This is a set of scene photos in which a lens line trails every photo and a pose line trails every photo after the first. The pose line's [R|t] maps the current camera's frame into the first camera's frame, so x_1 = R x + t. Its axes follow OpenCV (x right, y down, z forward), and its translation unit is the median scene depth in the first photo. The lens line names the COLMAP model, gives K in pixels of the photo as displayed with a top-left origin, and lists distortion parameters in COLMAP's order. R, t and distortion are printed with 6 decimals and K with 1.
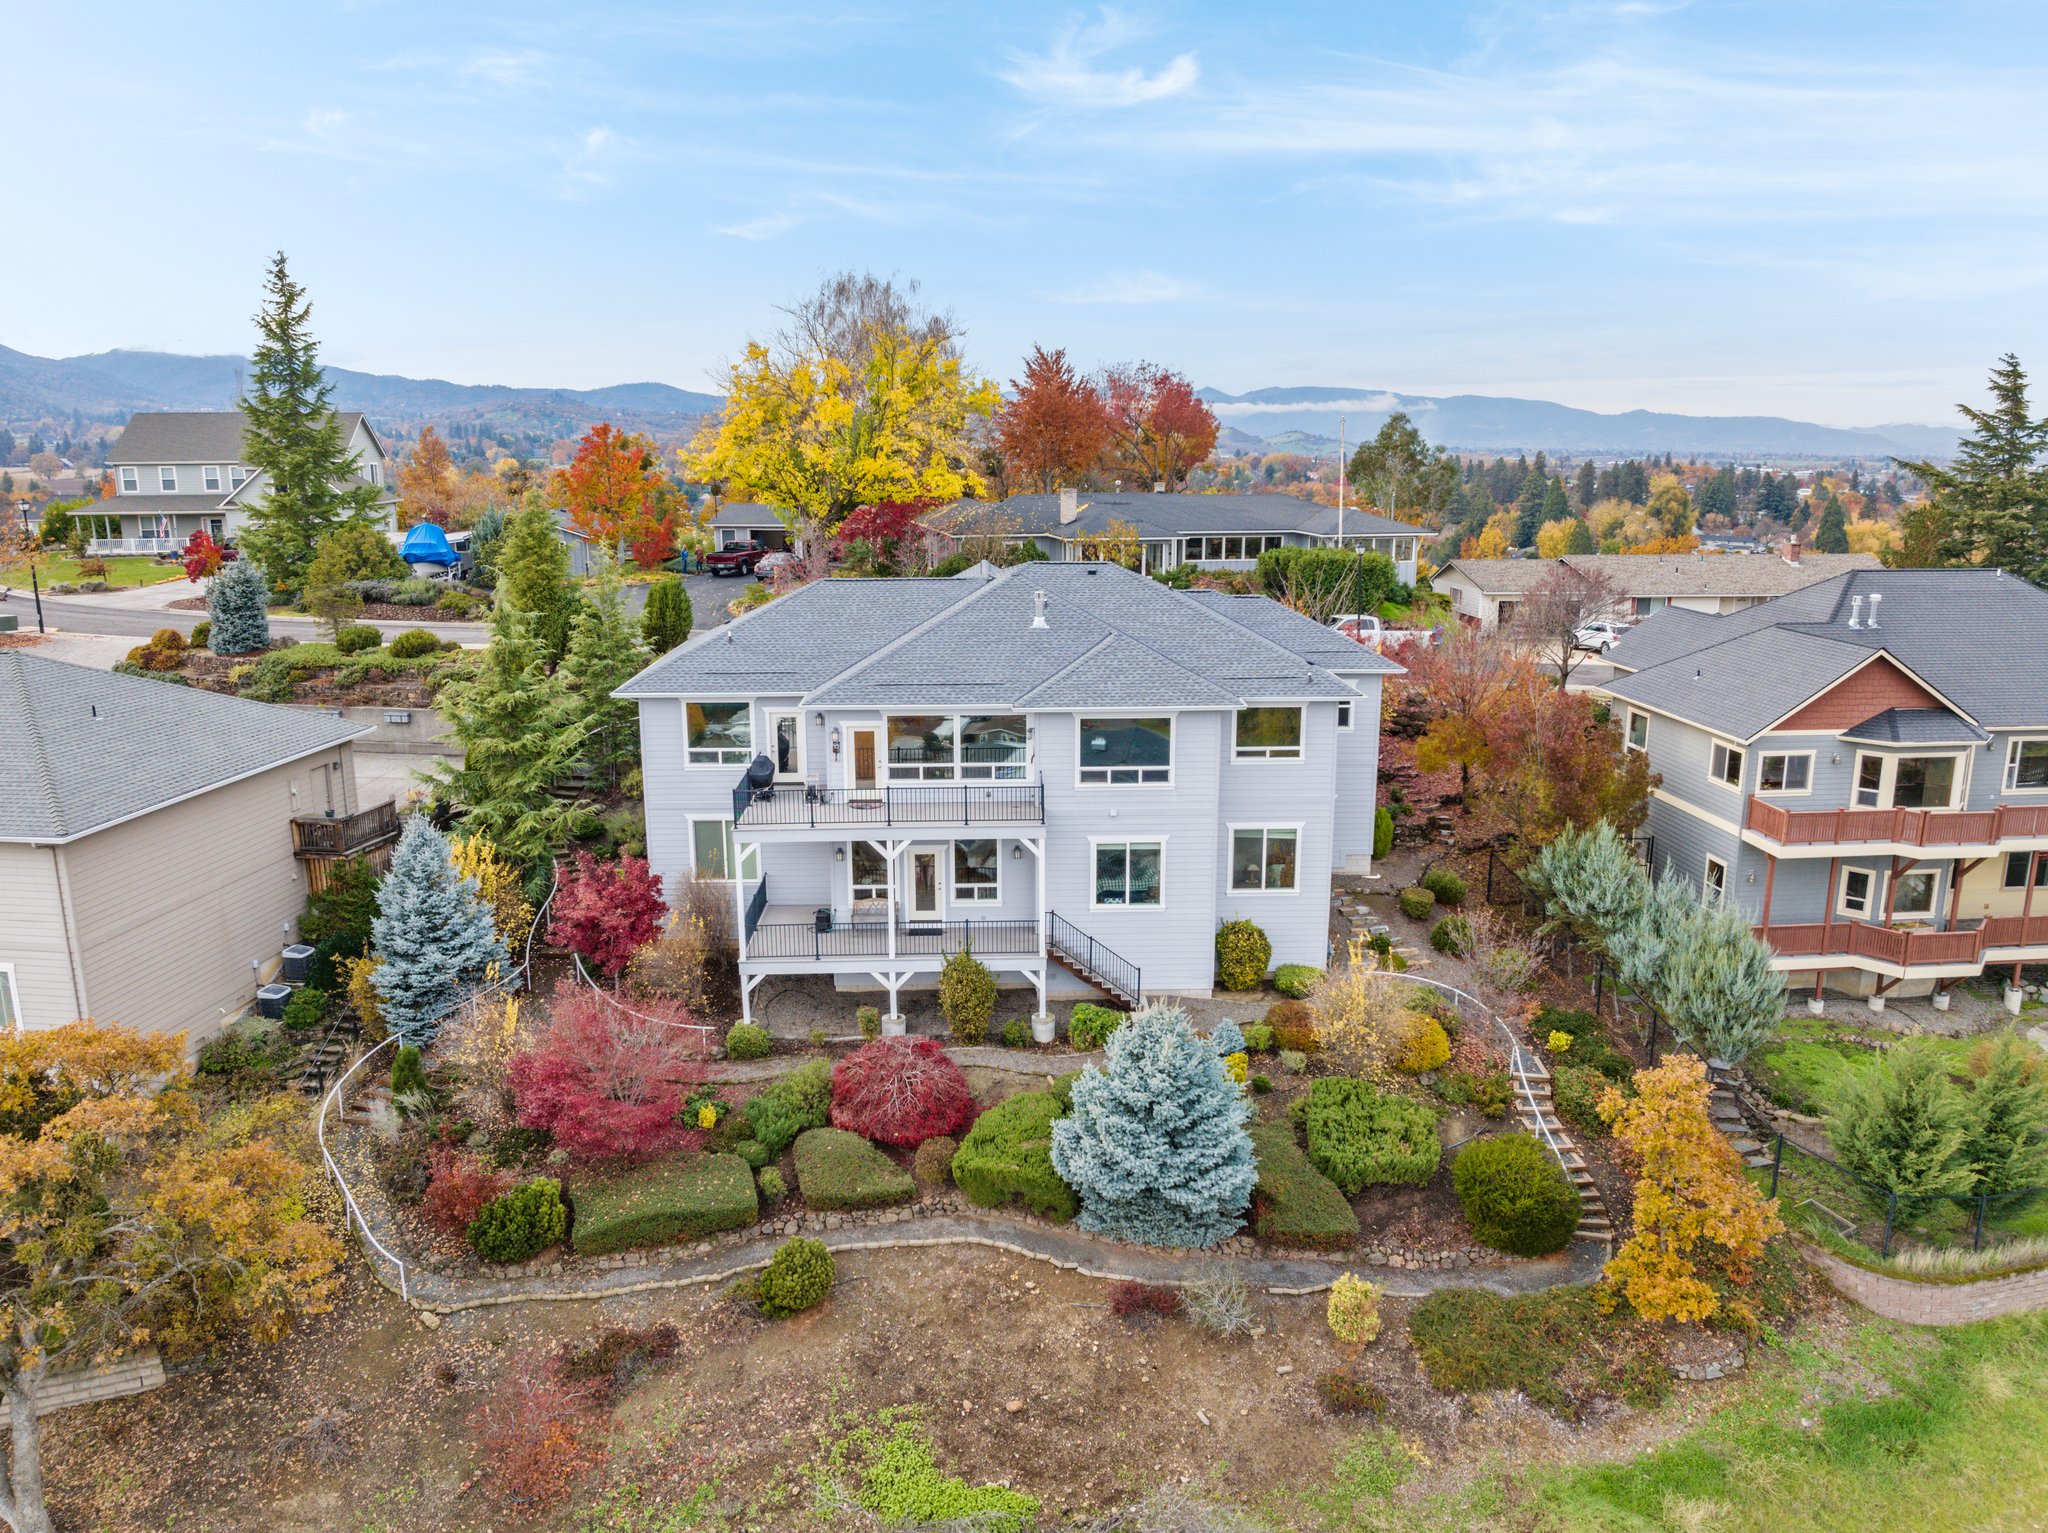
lens RADIAL K [[1448.4, 0, 1019.6], [0, 1448.4, 755.5], [0, 0, 1]] dist [-0.053859, 0.016556]
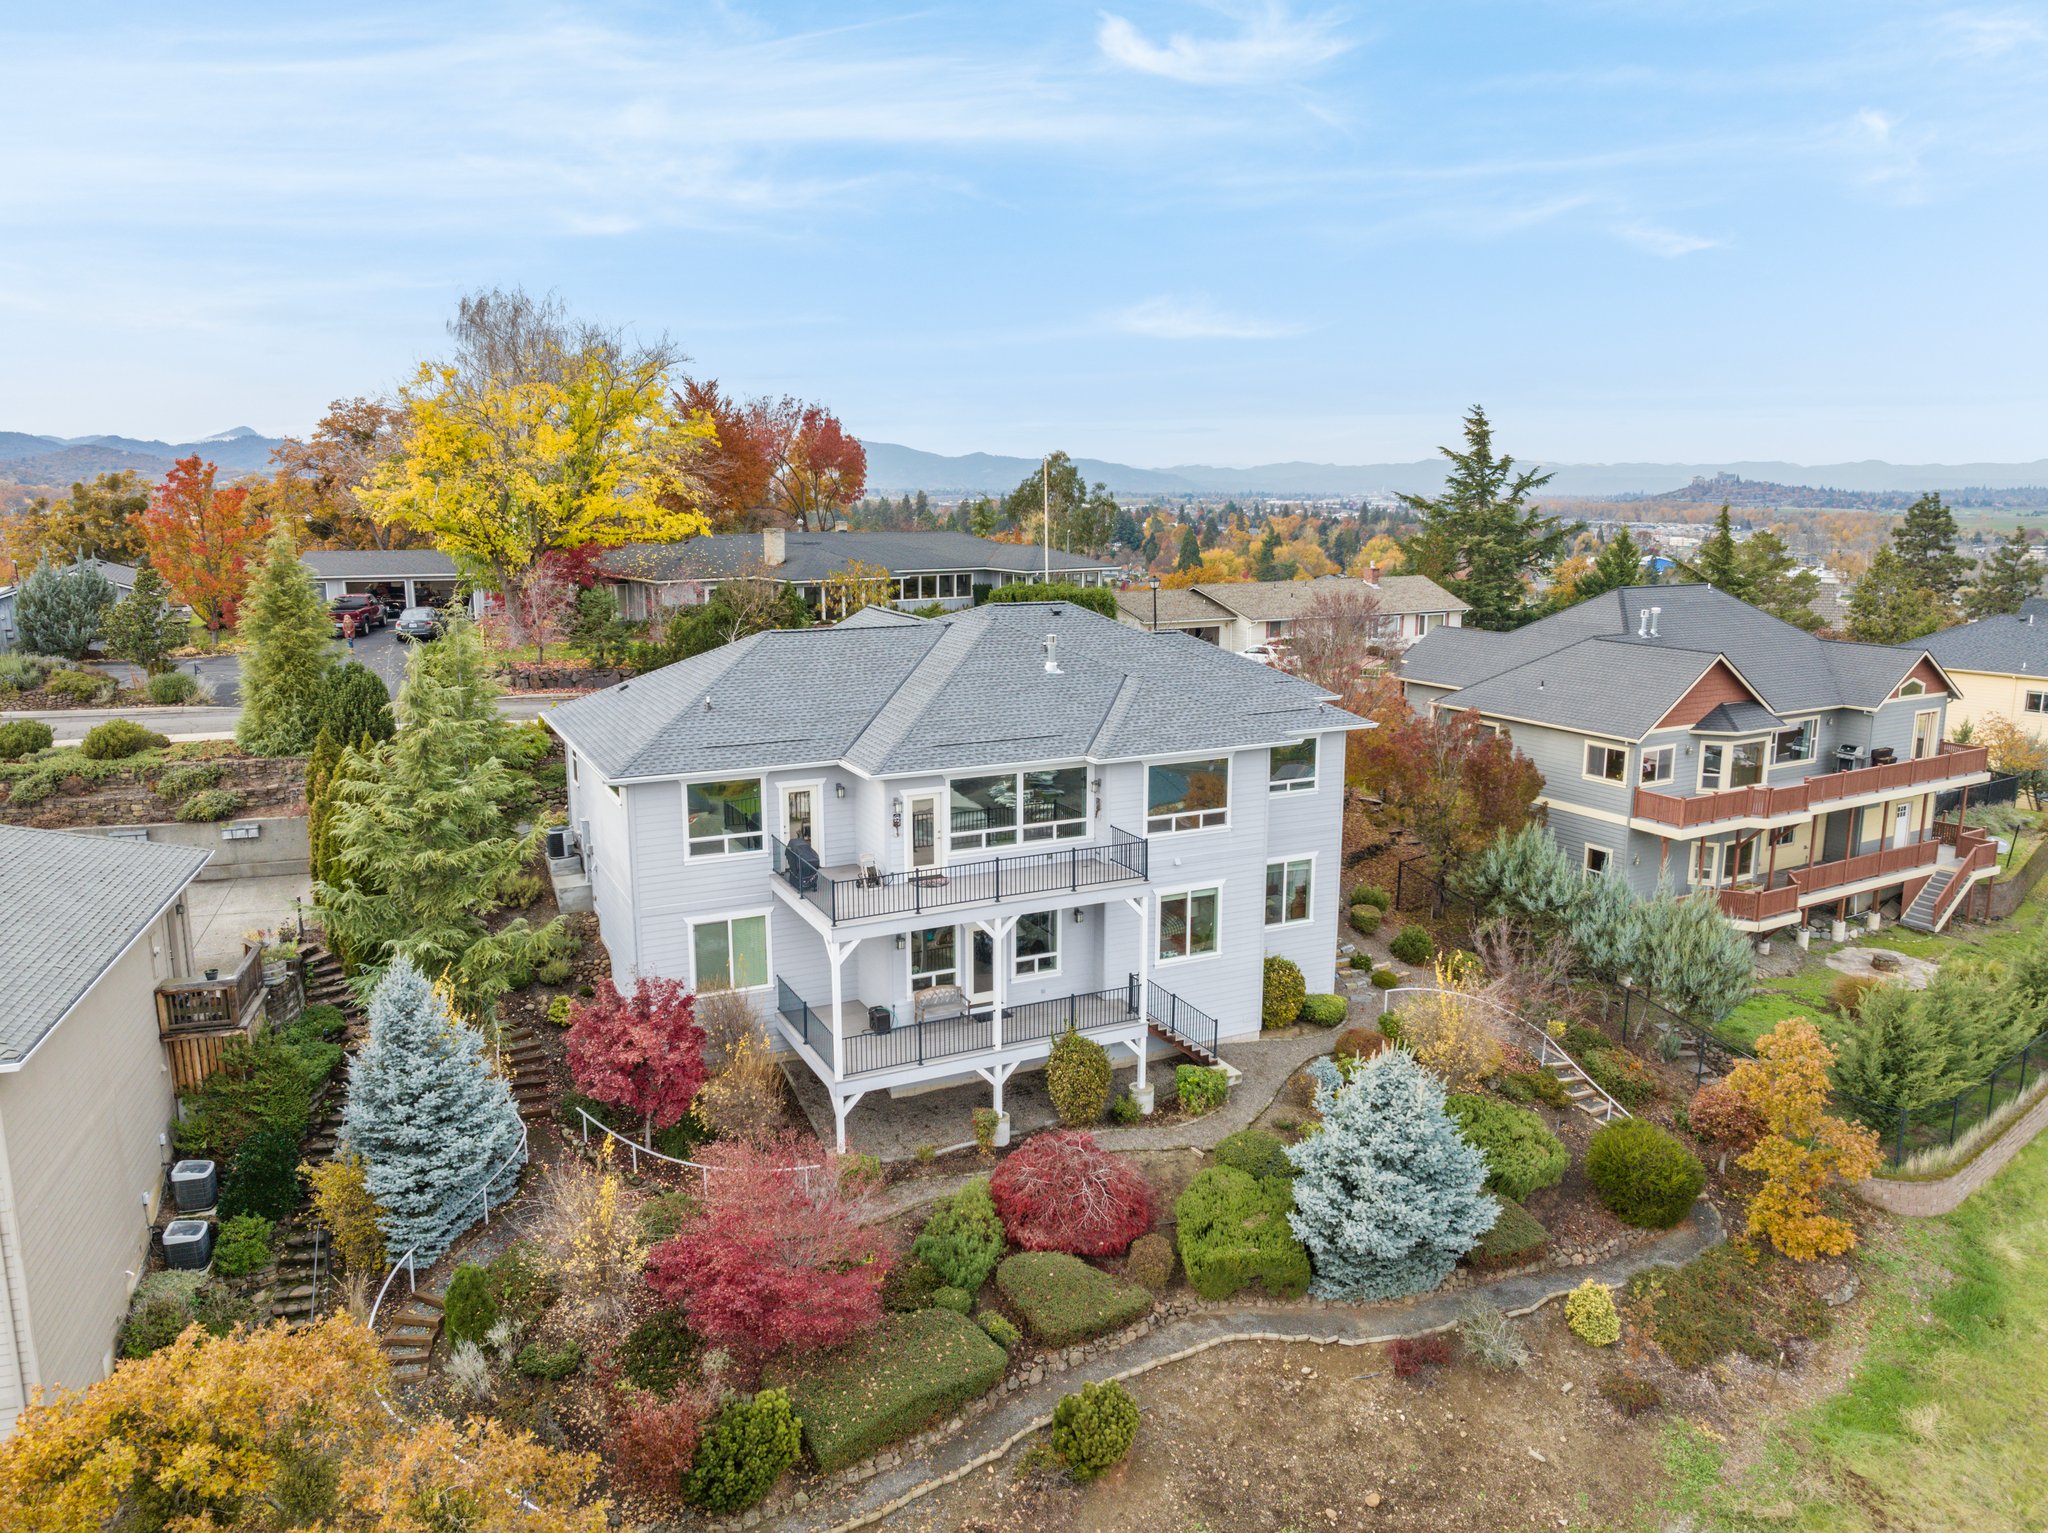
lens RADIAL K [[1448.4, 0, 1018.2], [0, 1448.4, 757.9], [0, 0, 1]] dist [-0.053859, 0.016556]
pose [[0.909510, -0.075142, 0.408835, -0.409269], [0.085709, 0.996292, -0.007557, -0.030019], [-0.406751, 0.041914, 0.912577, 0.166385]]
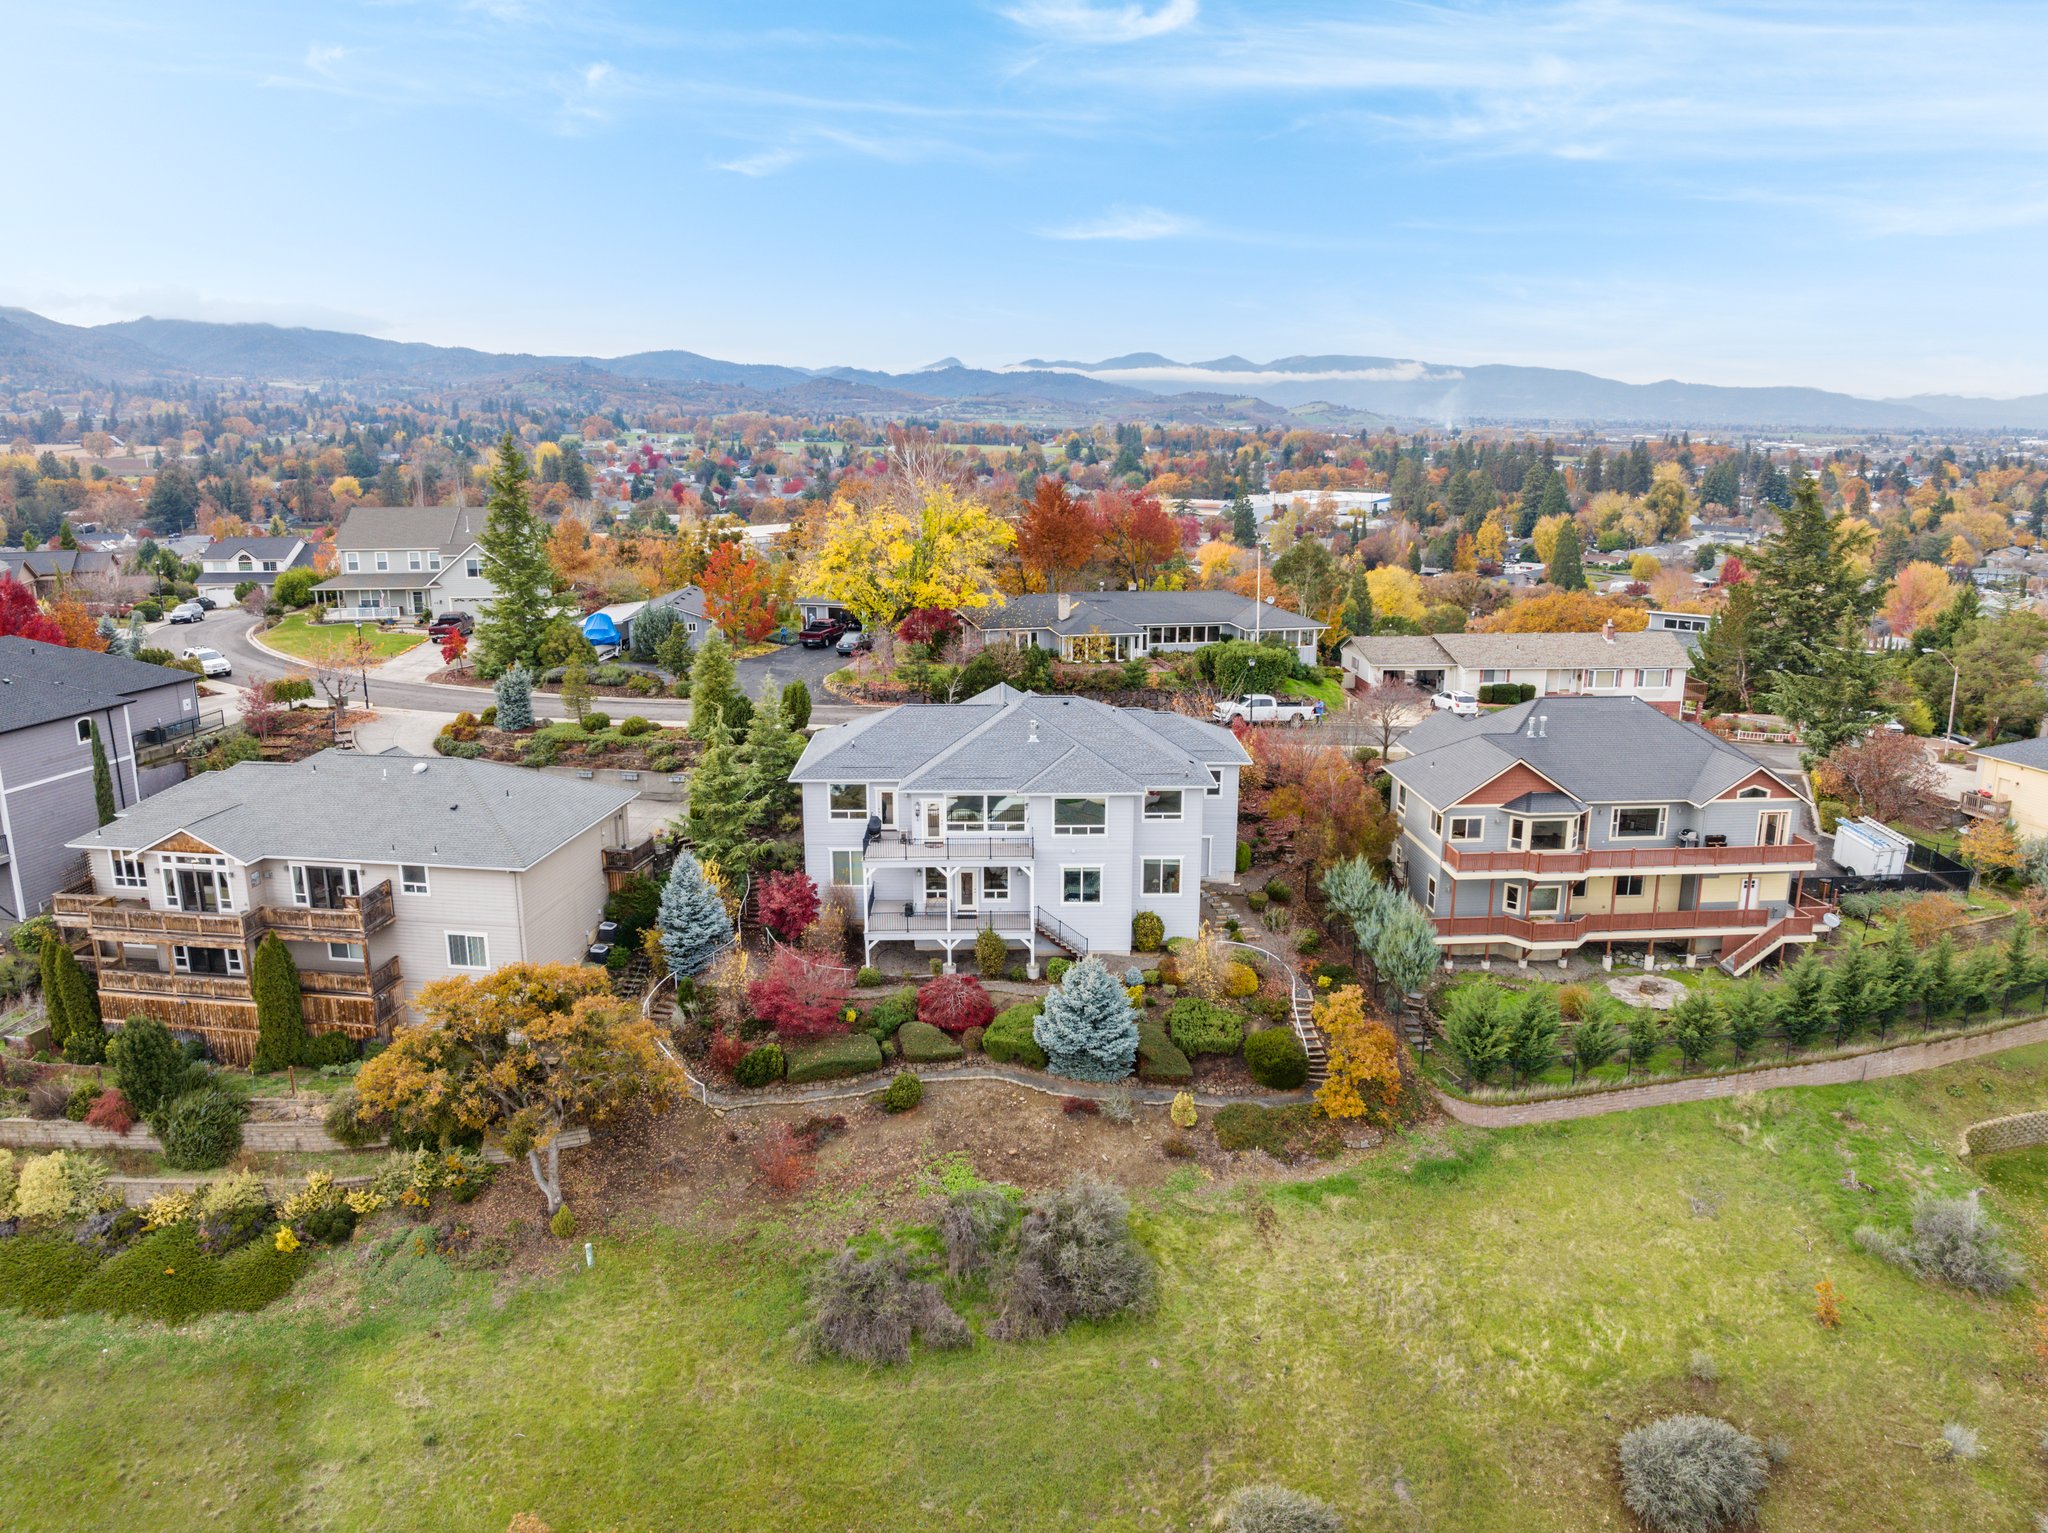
lens RADIAL K [[1448.4, 0, 1016.0], [0, 1448.4, 762.4], [0, 0, 1]] dist [-0.053859, 0.016556]
pose [[0.999825, 0.006083, -0.017670, 0.024710], [-0.005615, 0.999635, 0.026411, -0.113904], [0.017824, -0.026307, 0.999495, -0.762375]]
